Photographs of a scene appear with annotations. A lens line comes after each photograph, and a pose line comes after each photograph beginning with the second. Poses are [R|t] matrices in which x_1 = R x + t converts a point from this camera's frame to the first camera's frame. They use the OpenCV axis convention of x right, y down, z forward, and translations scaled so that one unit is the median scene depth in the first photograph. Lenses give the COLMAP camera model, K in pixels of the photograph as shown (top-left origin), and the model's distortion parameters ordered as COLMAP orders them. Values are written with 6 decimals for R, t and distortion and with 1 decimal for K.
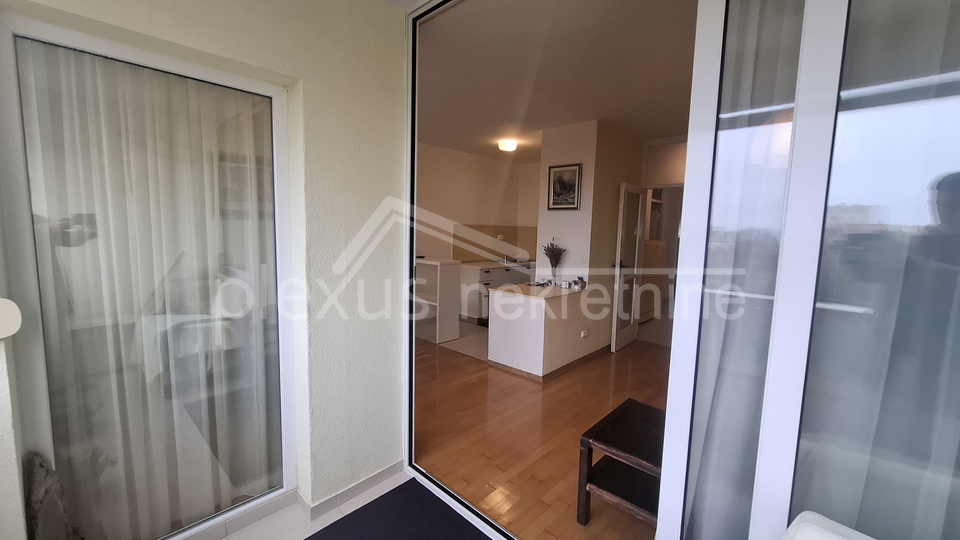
lens RADIAL K [[376.6, 0, 480.4], [0, 376.6, 268.3], [0, 0, 1]] dist [-0.007478, 0.000000]
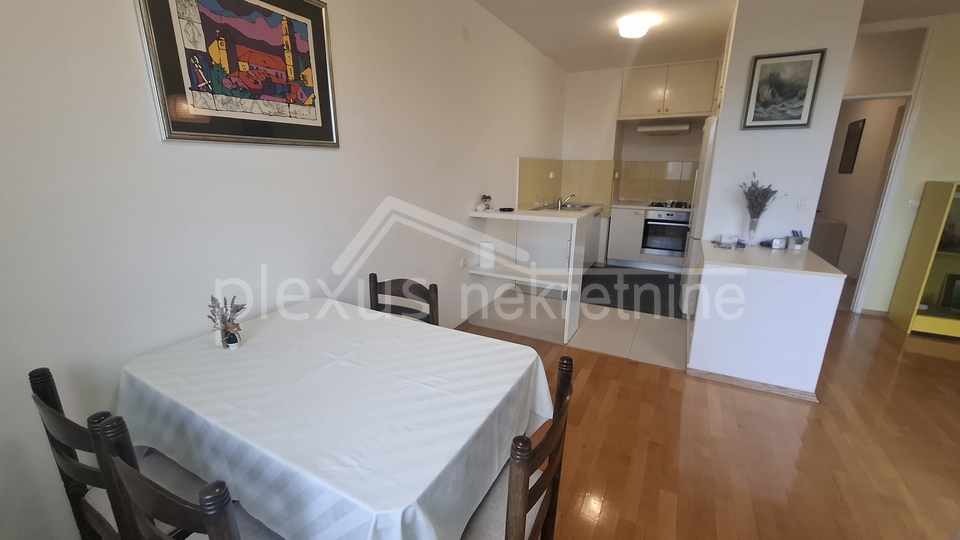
lens RADIAL K [[376.6, 0, 479.0], [0, 376.6, 269.2], [0, 0, 1]] dist [-0.007478, 0.000000]
pose [[0.968991, -0.082424, 0.232943, -0.442728], [0.045753, 0.986273, 0.158658, -0.041397], [-0.242822, -0.143080, 0.959461, 0.469182]]
